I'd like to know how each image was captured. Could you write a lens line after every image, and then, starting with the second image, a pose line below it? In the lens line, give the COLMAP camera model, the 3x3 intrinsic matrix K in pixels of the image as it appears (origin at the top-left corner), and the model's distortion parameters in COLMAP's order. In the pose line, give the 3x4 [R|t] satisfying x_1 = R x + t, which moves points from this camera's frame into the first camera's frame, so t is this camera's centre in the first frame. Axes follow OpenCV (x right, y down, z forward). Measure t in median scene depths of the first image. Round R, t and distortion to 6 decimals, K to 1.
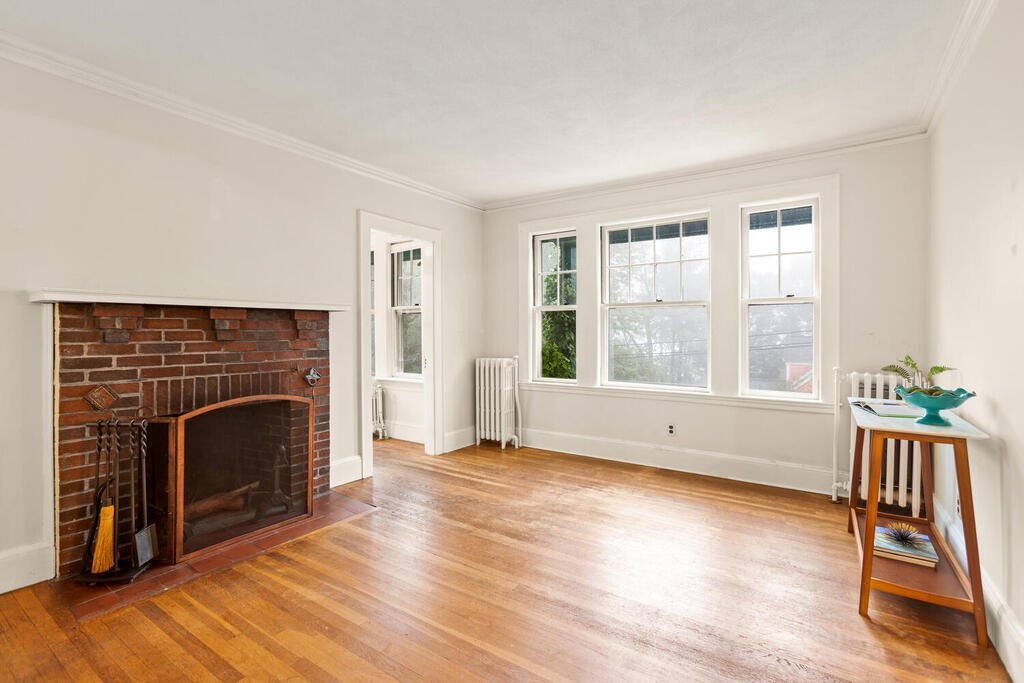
lens RADIAL K [[475.4, 0, 506.8], [0, 475.4, 333.2], [0, 0, 1]] dist [0.000717, 0.000912]
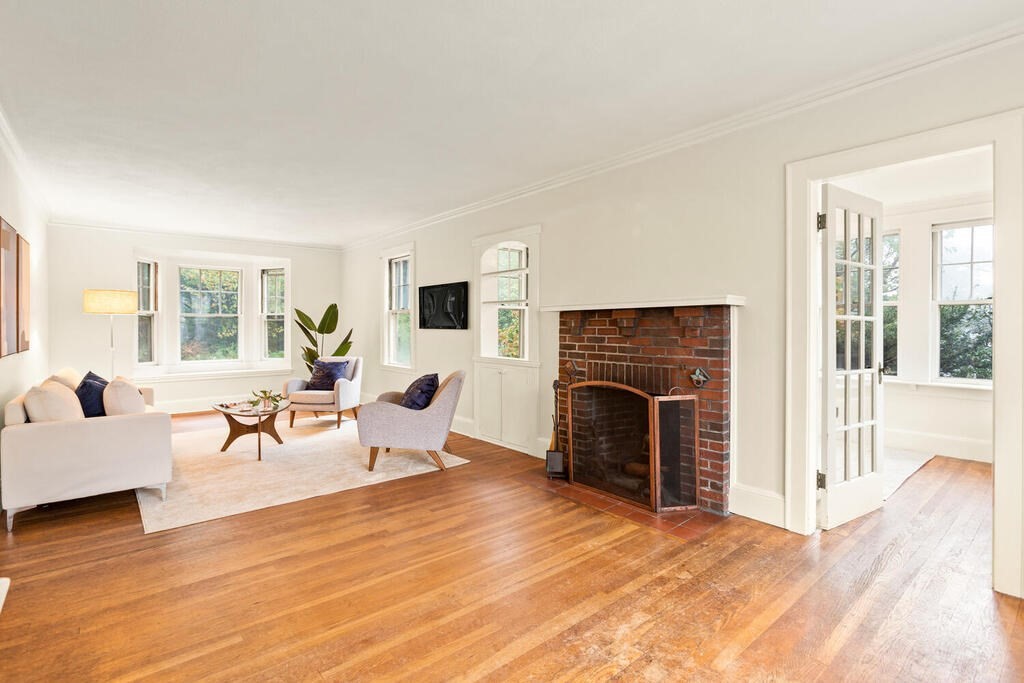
lens RADIAL K [[488.8, 0, 501.3], [0, 488.8, 328.4], [0, 0, 1]] dist [-0.001712, 0.000285]
pose [[-0.280931, 0.006655, -0.959705, 0.685182], [0.000280, 0.999976, 0.006853, -0.012091], [0.959728, 0.001656, -0.280926, 1.001282]]
